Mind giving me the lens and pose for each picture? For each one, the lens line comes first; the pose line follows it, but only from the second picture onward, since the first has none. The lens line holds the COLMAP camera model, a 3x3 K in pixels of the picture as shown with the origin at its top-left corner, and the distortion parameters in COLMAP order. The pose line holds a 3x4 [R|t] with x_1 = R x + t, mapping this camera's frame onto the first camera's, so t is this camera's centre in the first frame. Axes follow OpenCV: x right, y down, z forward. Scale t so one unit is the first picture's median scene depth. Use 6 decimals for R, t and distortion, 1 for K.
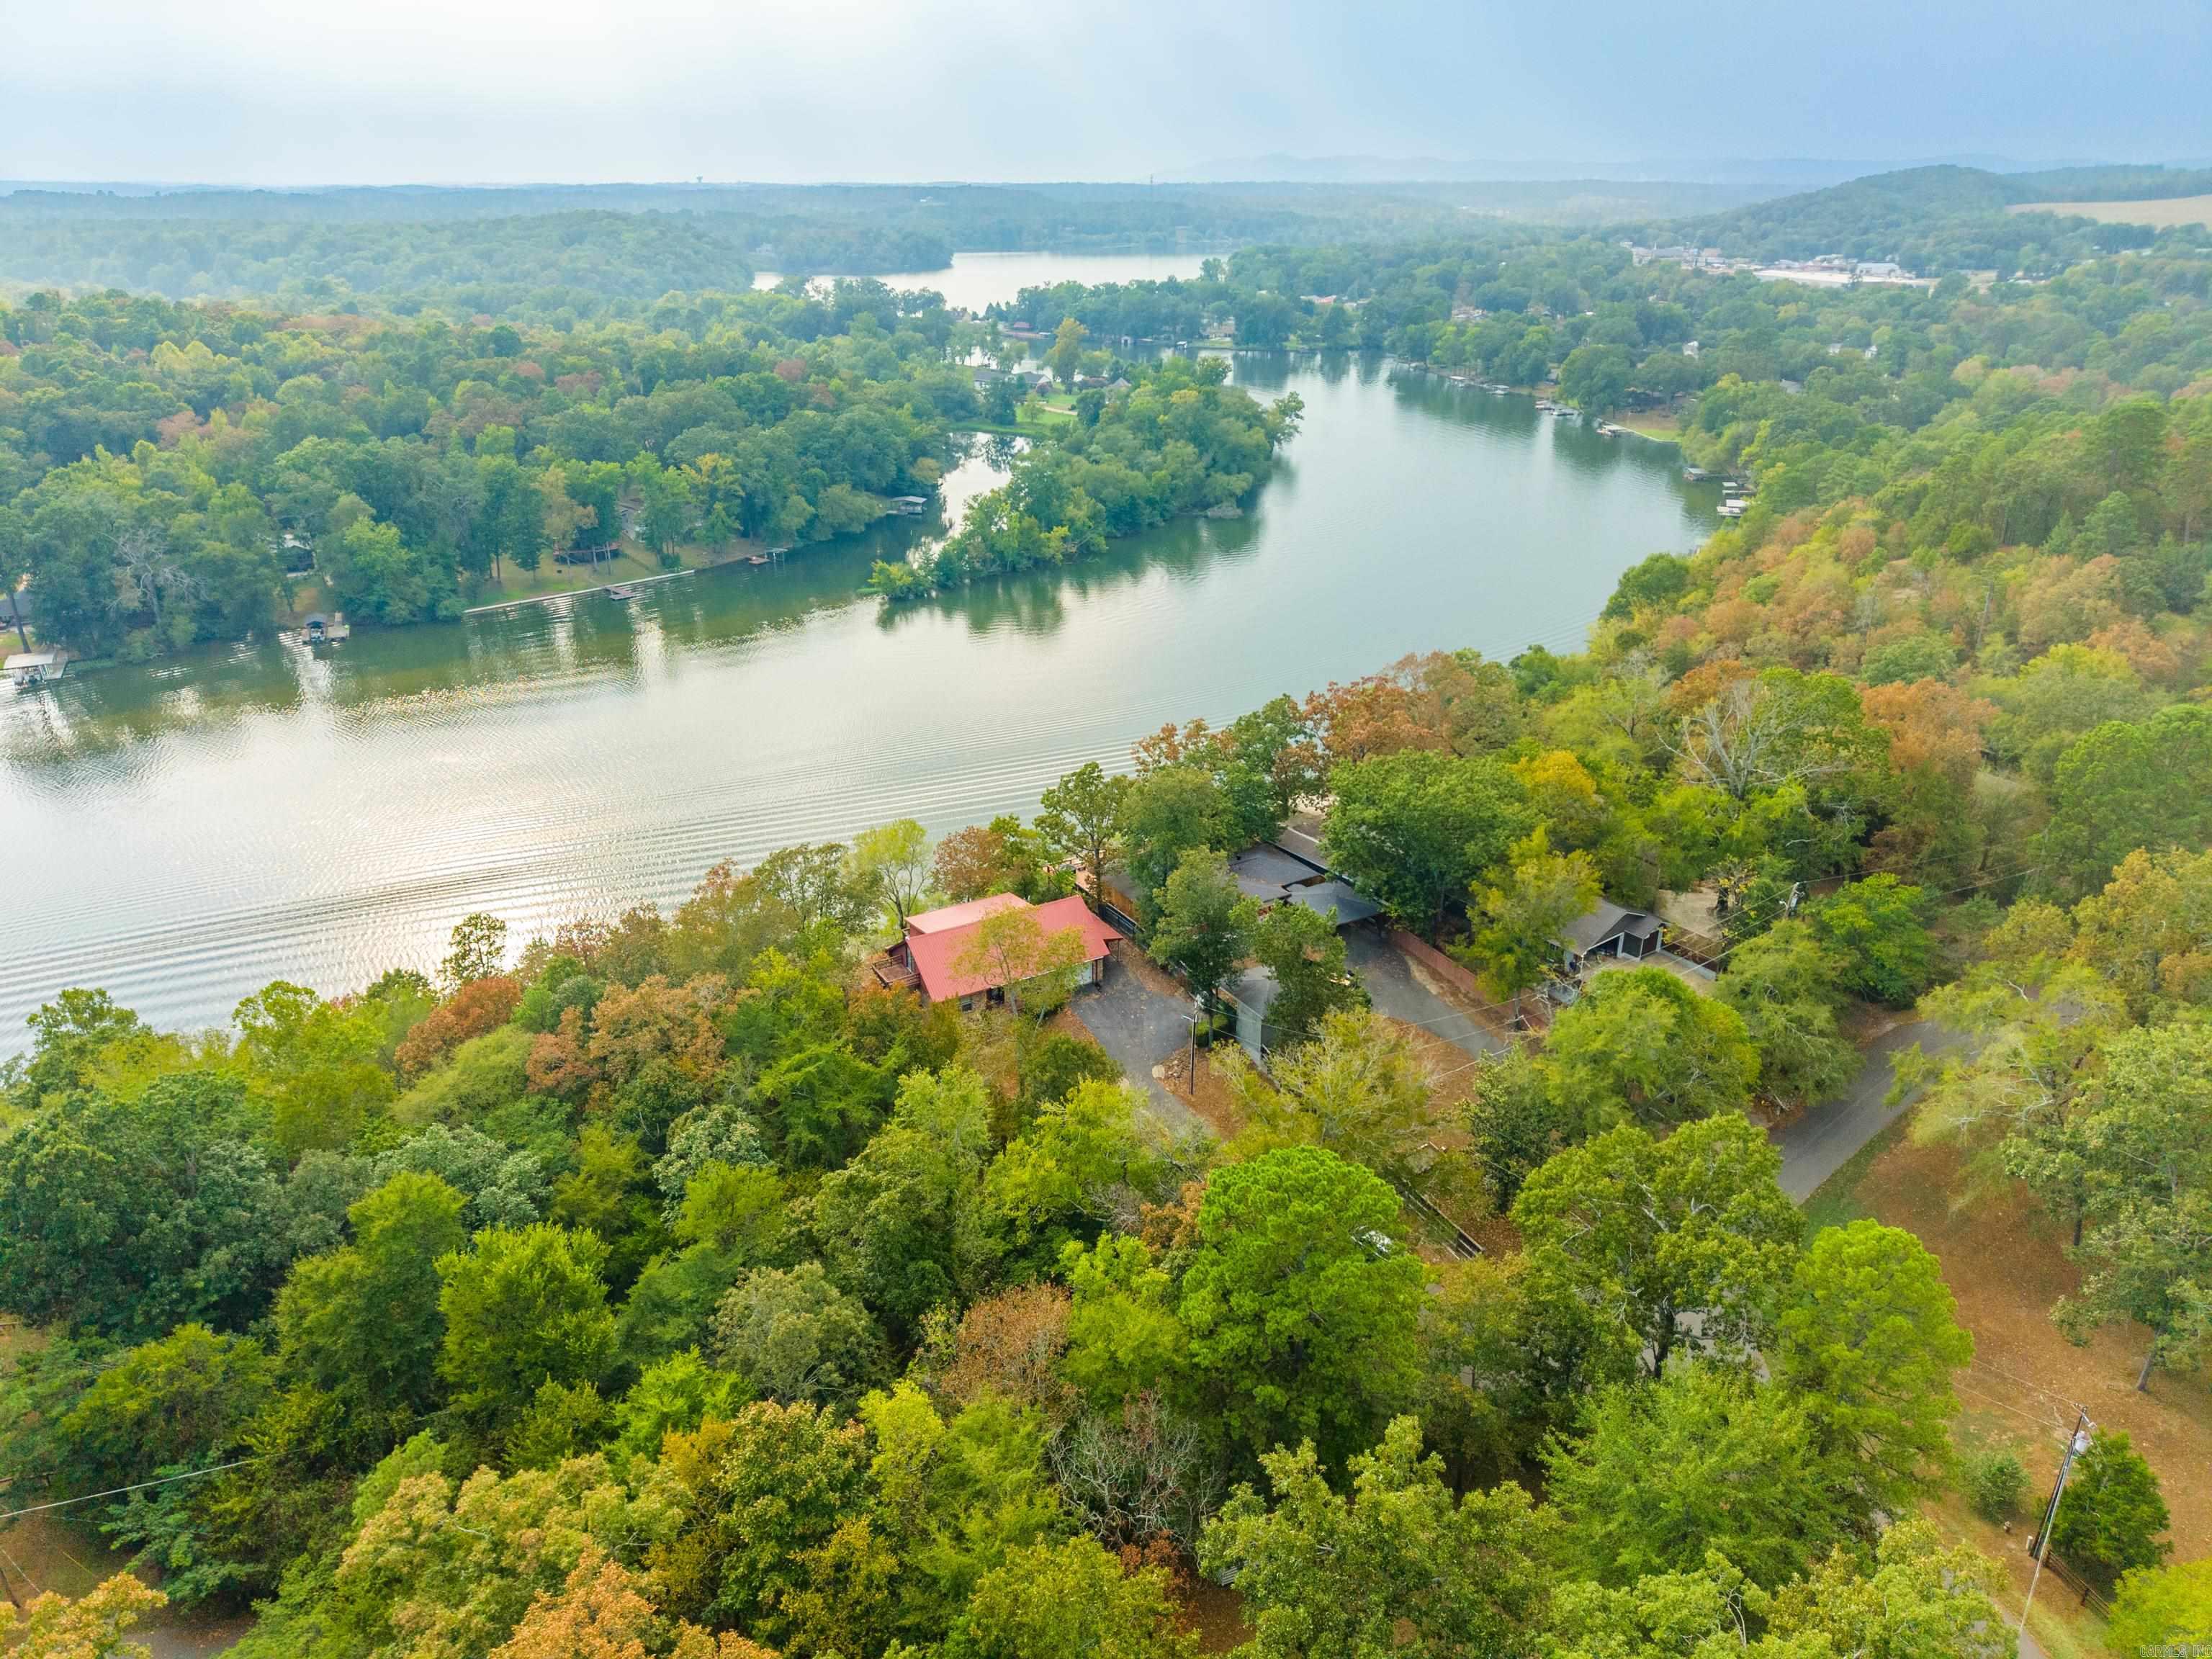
lens RADIAL K [[1576.4, 0, 1073.6], [0, 1576.4, 825.8], [0, 0, 1]] dist [0.056961, -0.069757]
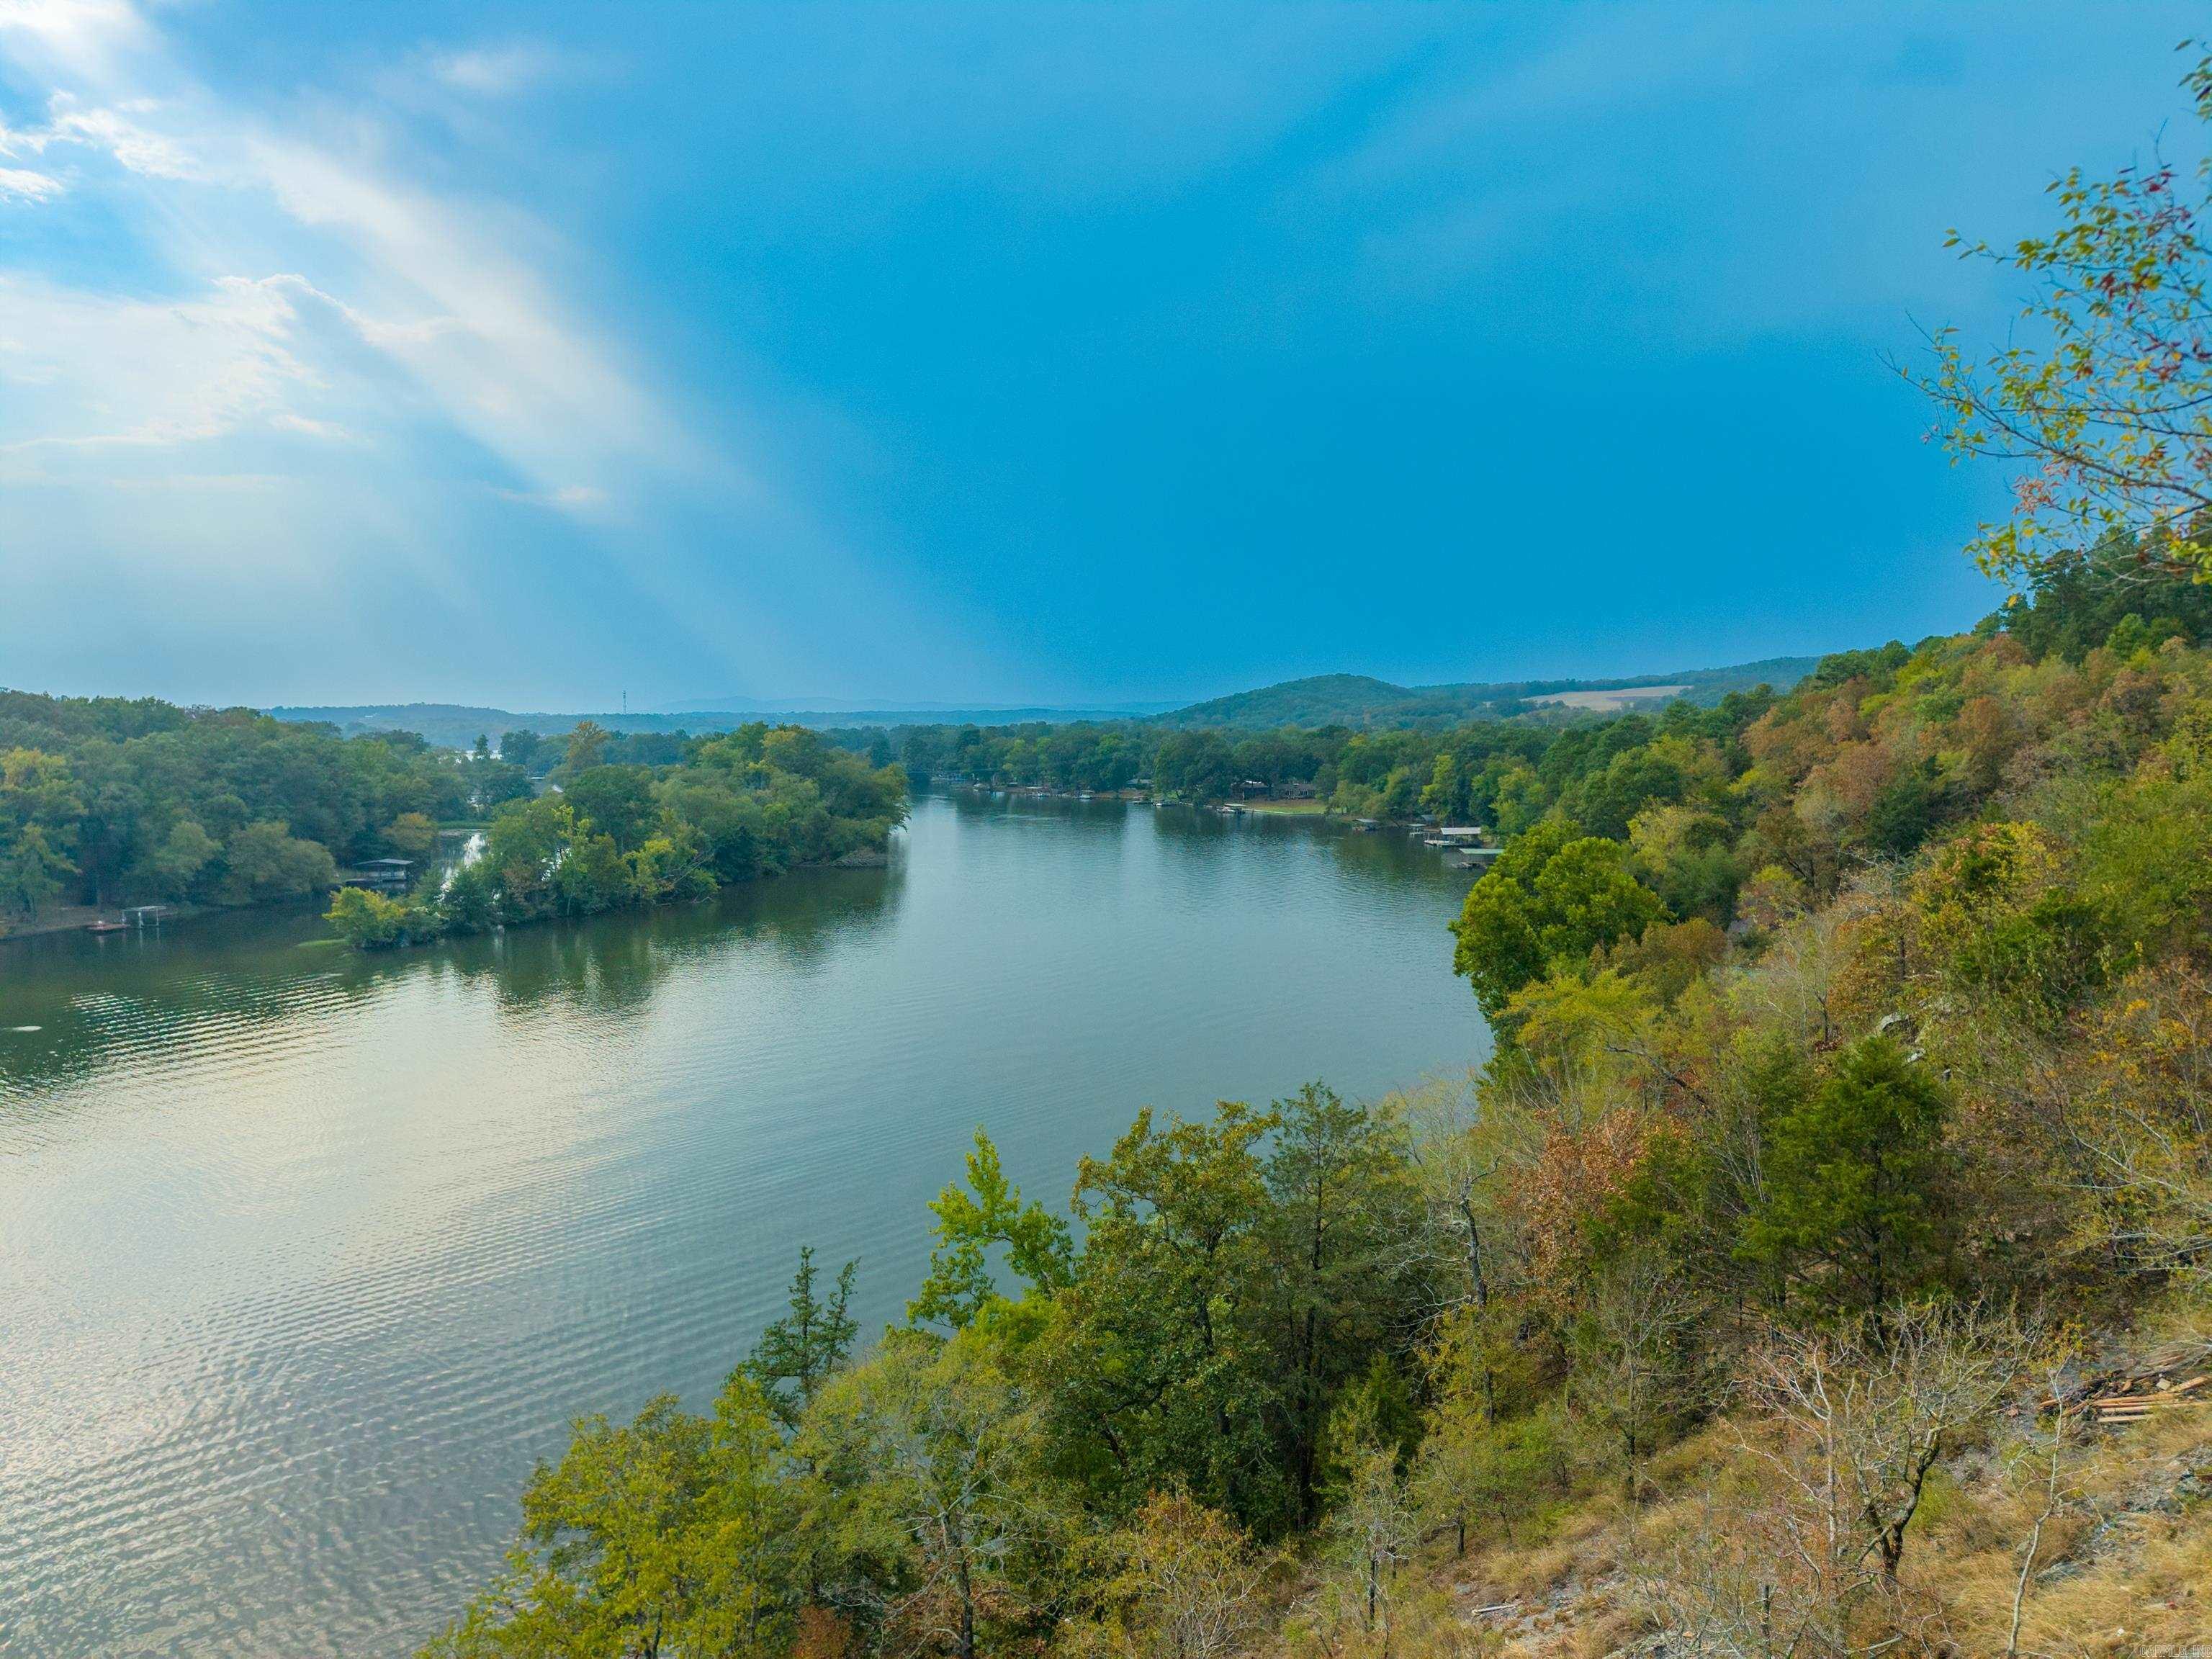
lens RADIAL K [[1518.3, 0, 1122.5], [0, 1518.3, 830.2], [0, 0, 1]] dist [0.021522, -0.019925]
pose [[0.932470, -0.025749, 0.360329, -0.038013], [0.140751, 0.944528, -0.296742, 0.013906], [-0.332700, 0.327420, 0.884368, 0.263893]]
